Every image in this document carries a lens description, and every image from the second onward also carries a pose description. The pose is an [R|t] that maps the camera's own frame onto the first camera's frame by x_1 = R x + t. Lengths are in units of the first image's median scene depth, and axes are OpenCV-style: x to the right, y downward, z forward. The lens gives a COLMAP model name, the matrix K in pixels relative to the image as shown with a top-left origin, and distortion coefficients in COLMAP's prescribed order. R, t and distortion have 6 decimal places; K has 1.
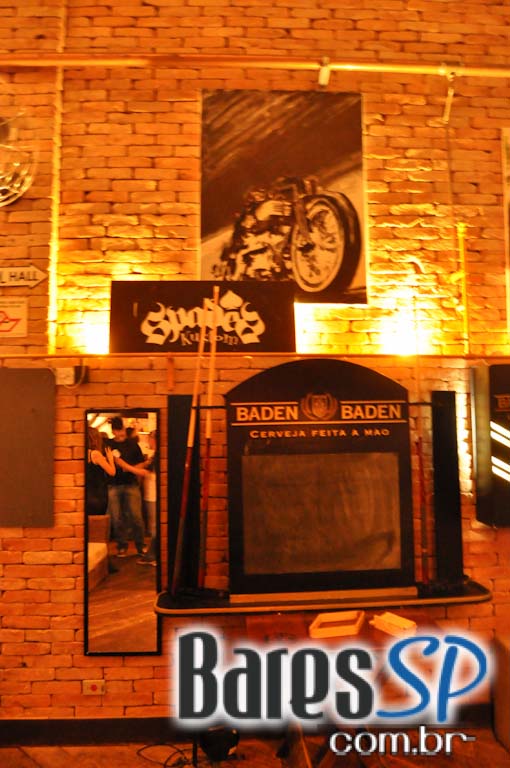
lens RADIAL K [[603.9, 0, 255.0], [0, 603.9, 384.0], [0, 0, 1]] dist [-0.089776, 0.011447]
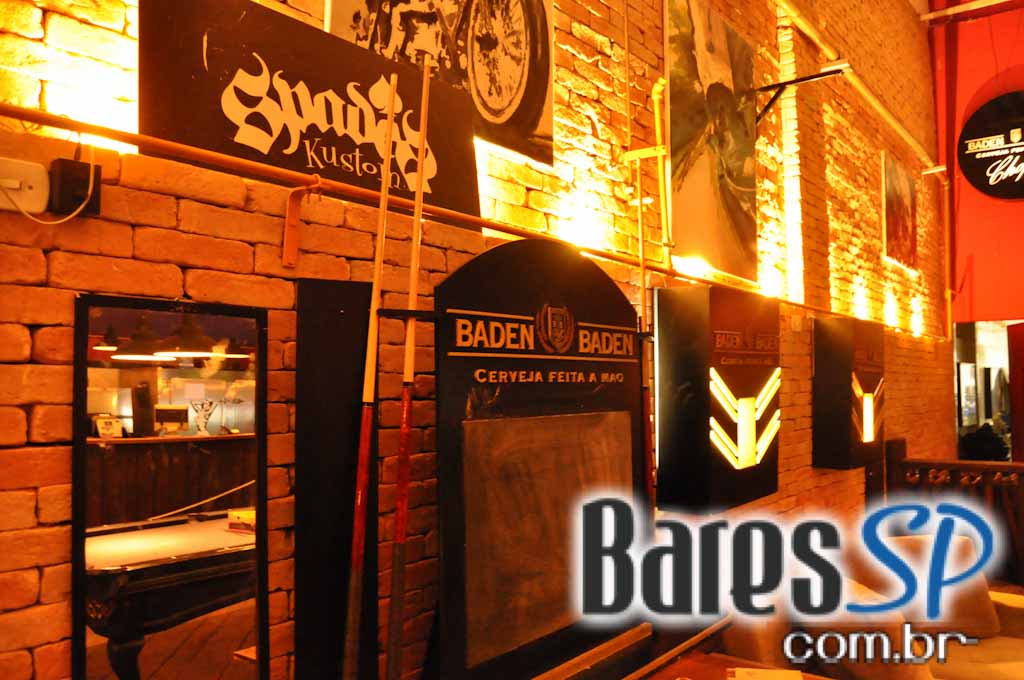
lens RADIAL K [[805.2, 0, 512.0], [0, 805.2, 340.0], [0, 0, 1]] dist [-0.089776, 0.011447]
pose [[0.653309, 0.055176, 0.755078, -0.440600], [-0.051872, 0.998259, -0.028065, 0.065880], [-0.755313, -0.020832, 0.655034, 0.512192]]
